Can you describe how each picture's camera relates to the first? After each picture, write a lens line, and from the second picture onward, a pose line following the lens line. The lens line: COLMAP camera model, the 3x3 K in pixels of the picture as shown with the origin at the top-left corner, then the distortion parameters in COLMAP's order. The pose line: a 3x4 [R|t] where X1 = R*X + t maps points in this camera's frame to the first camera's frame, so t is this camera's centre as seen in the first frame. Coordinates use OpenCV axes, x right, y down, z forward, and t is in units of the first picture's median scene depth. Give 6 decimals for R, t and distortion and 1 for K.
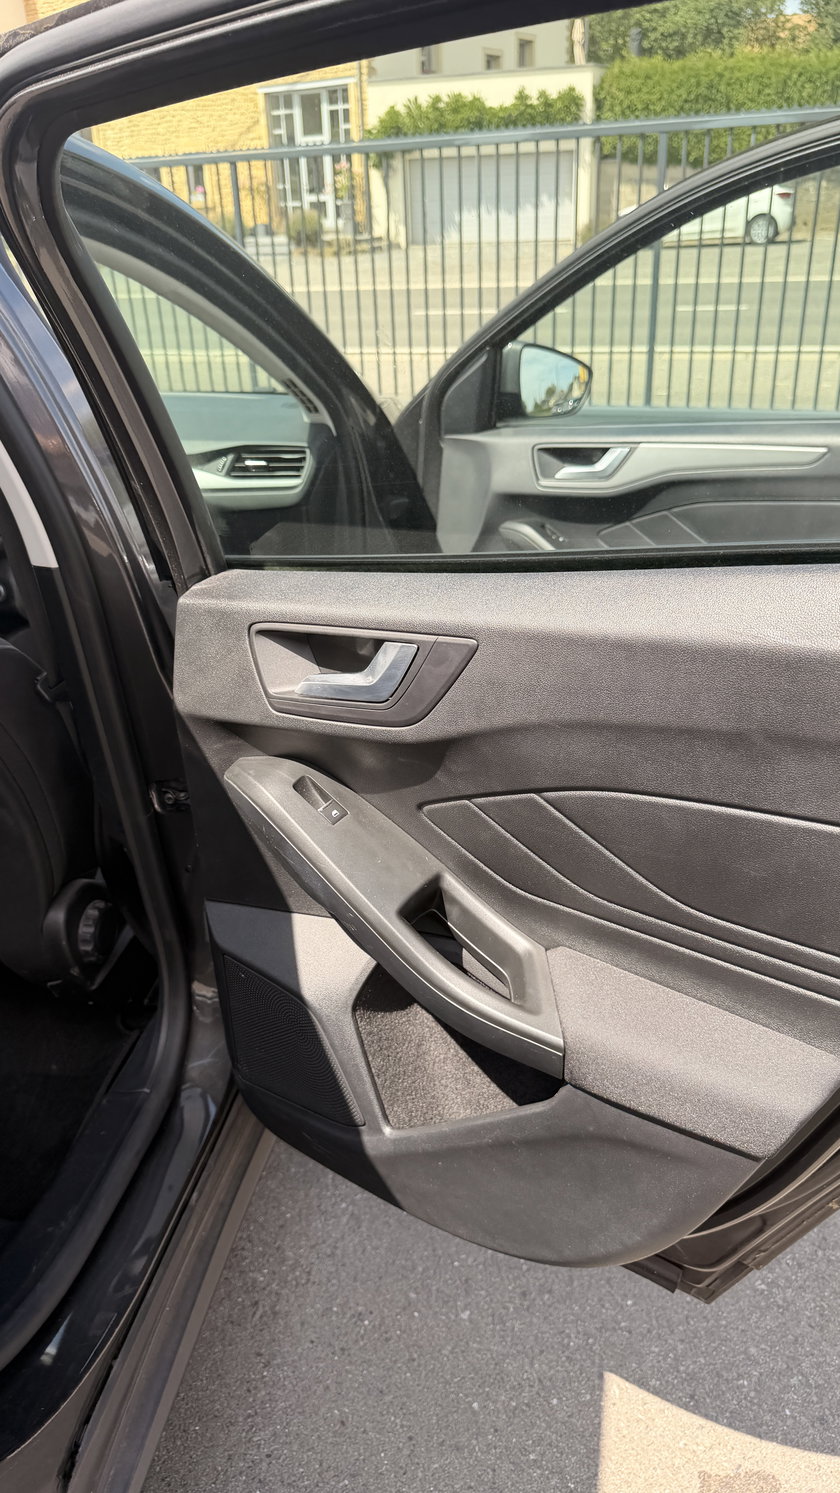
lens RADIAL K [[1045.2, 0, 420.0], [0, 1045.2, 746.5], [0, 0, 1]] dist [-0.012866, -0.001134]
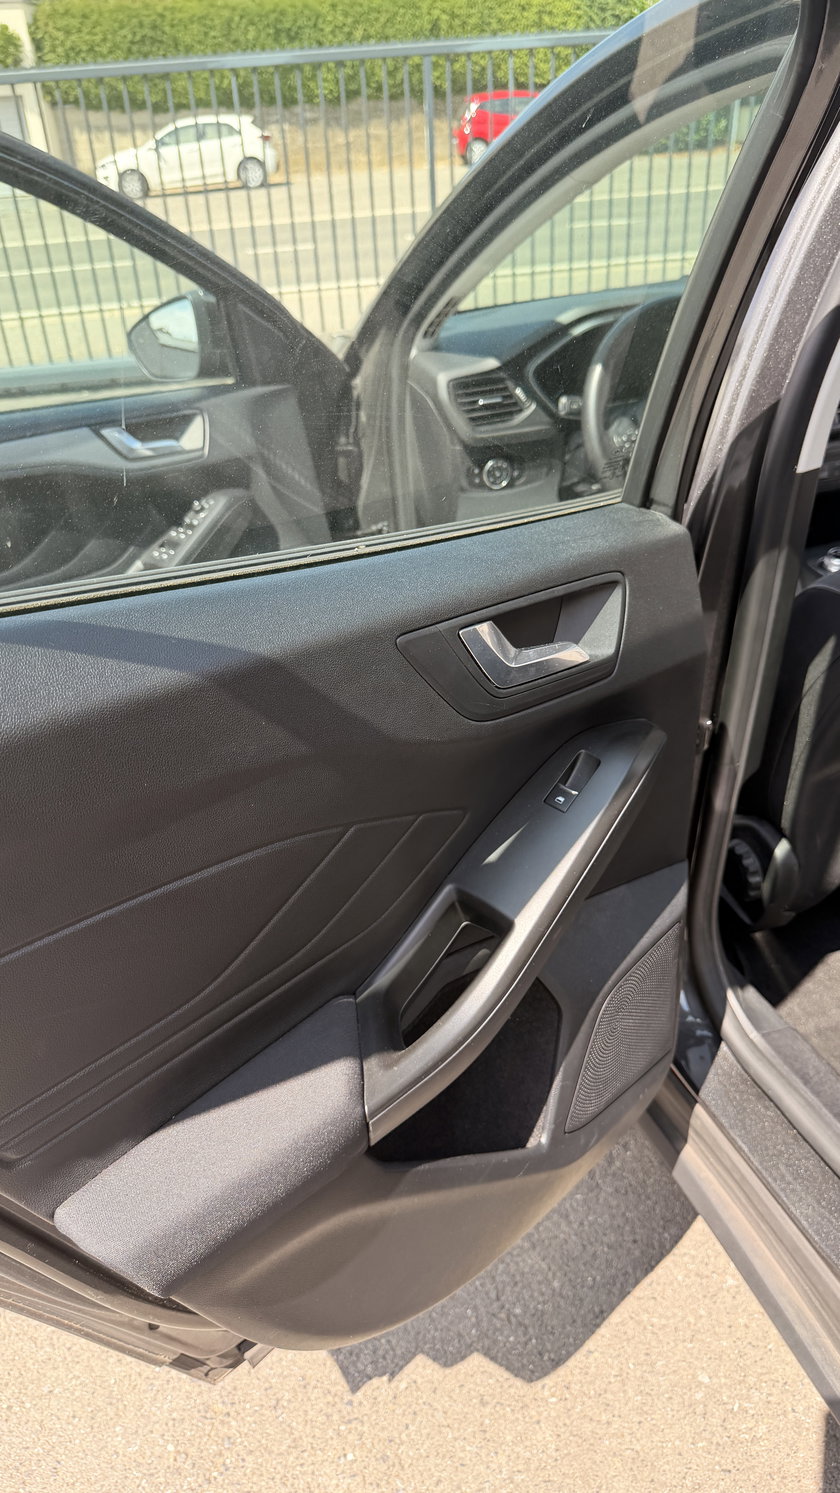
lens RADIAL K [[1079.3, 0, 420.0], [0, 1079.3, 746.5], [0, 0, 1]] dist [-0.076920, 0.071344]
pose [[0.883902, -0.245769, 0.397888, -0.352104], [0.234140, 0.969035, 0.078417, -0.028941], [-0.404840, 0.023848, 0.914076, 0.084747]]
